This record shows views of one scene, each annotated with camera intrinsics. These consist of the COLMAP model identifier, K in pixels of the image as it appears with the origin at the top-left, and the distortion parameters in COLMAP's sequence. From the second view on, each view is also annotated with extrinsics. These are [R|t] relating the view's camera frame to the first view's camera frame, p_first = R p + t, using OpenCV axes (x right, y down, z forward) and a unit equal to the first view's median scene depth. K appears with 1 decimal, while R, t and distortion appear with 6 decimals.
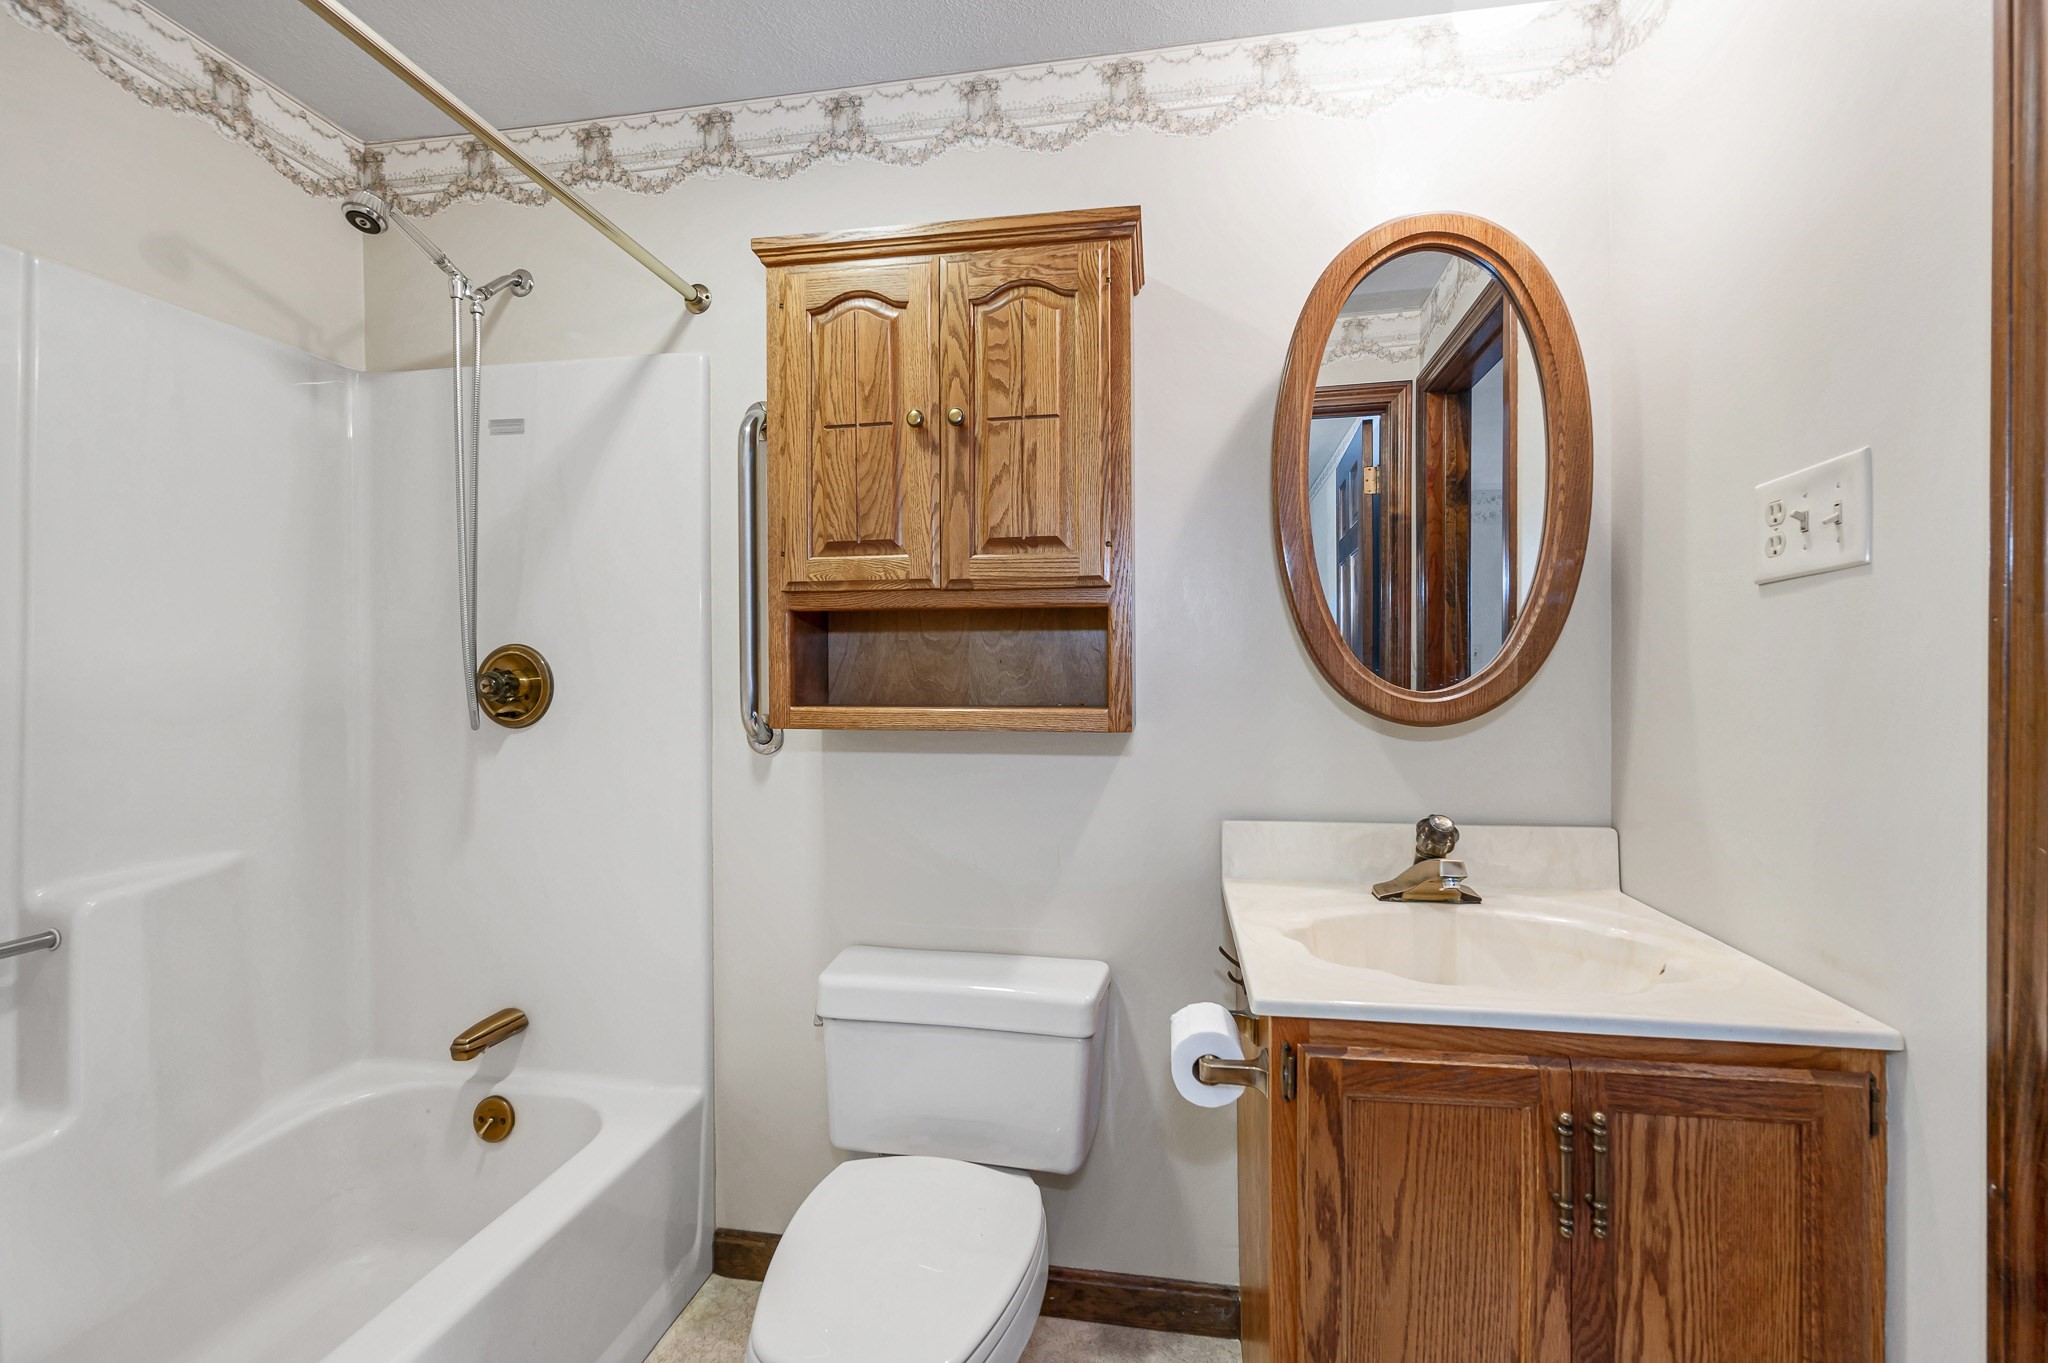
lens RADIAL K [[858.1, 0, 1015.8], [0, 858.1, 682.1], [0, 0, 1]] dist [-0.000201, -0.000182]
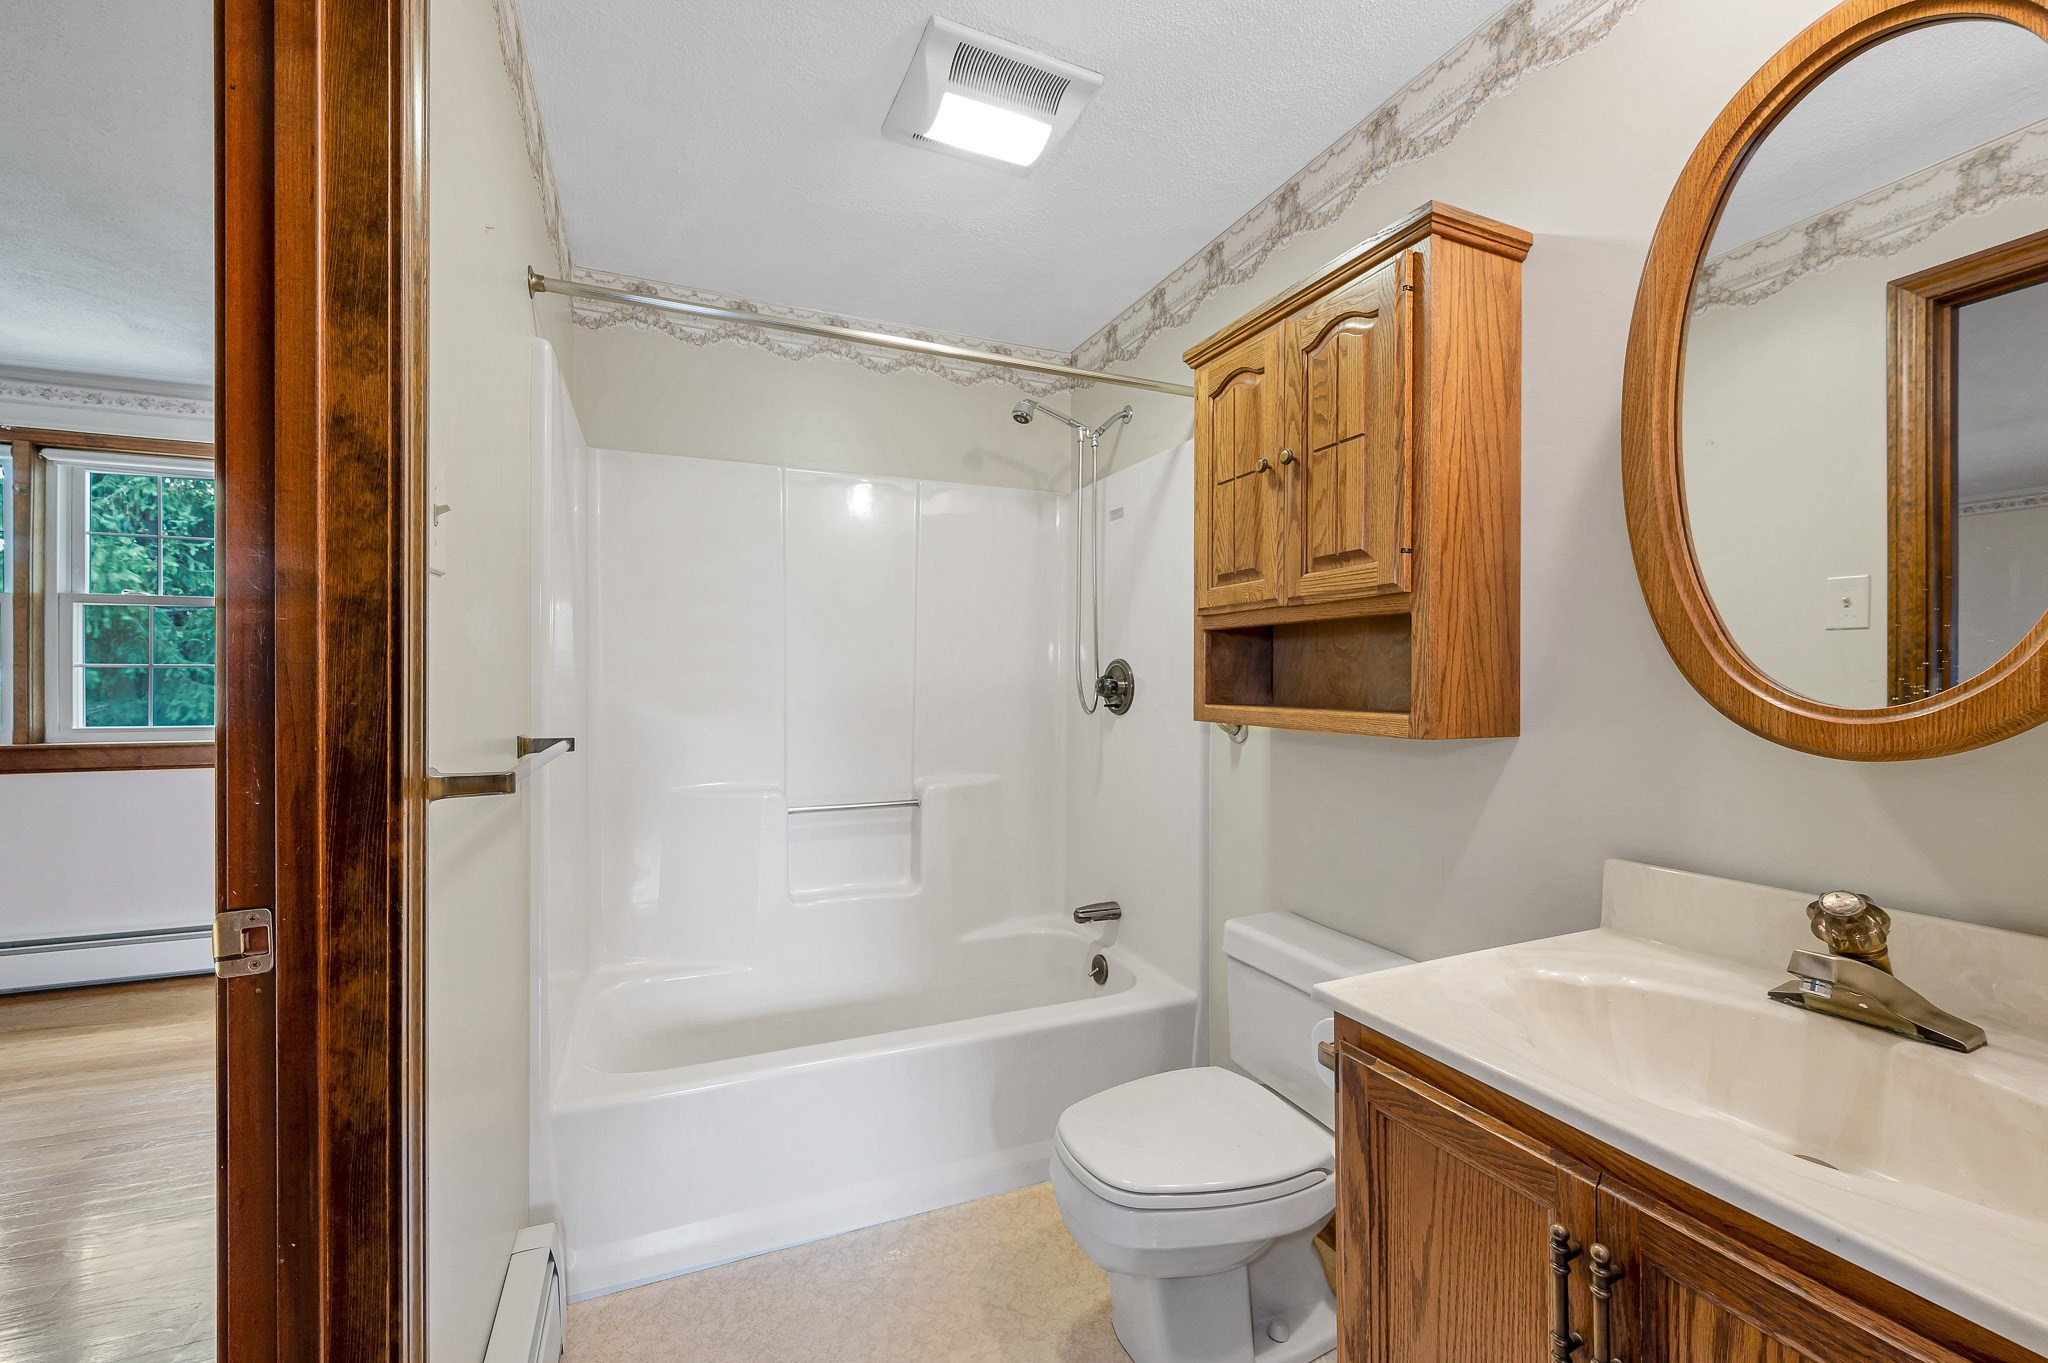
lens RADIAL K [[811.1, 0, 986.2], [0, 811.1, 683.2], [0, 0, 1]] dist [-0.004675, -0.000020]
pose [[0.520666, 0.007199, -0.853730, 0.636704], [-0.010203, 0.999946, 0.002209, -0.002901], [0.853699, 0.007561, 0.520711, 0.087922]]
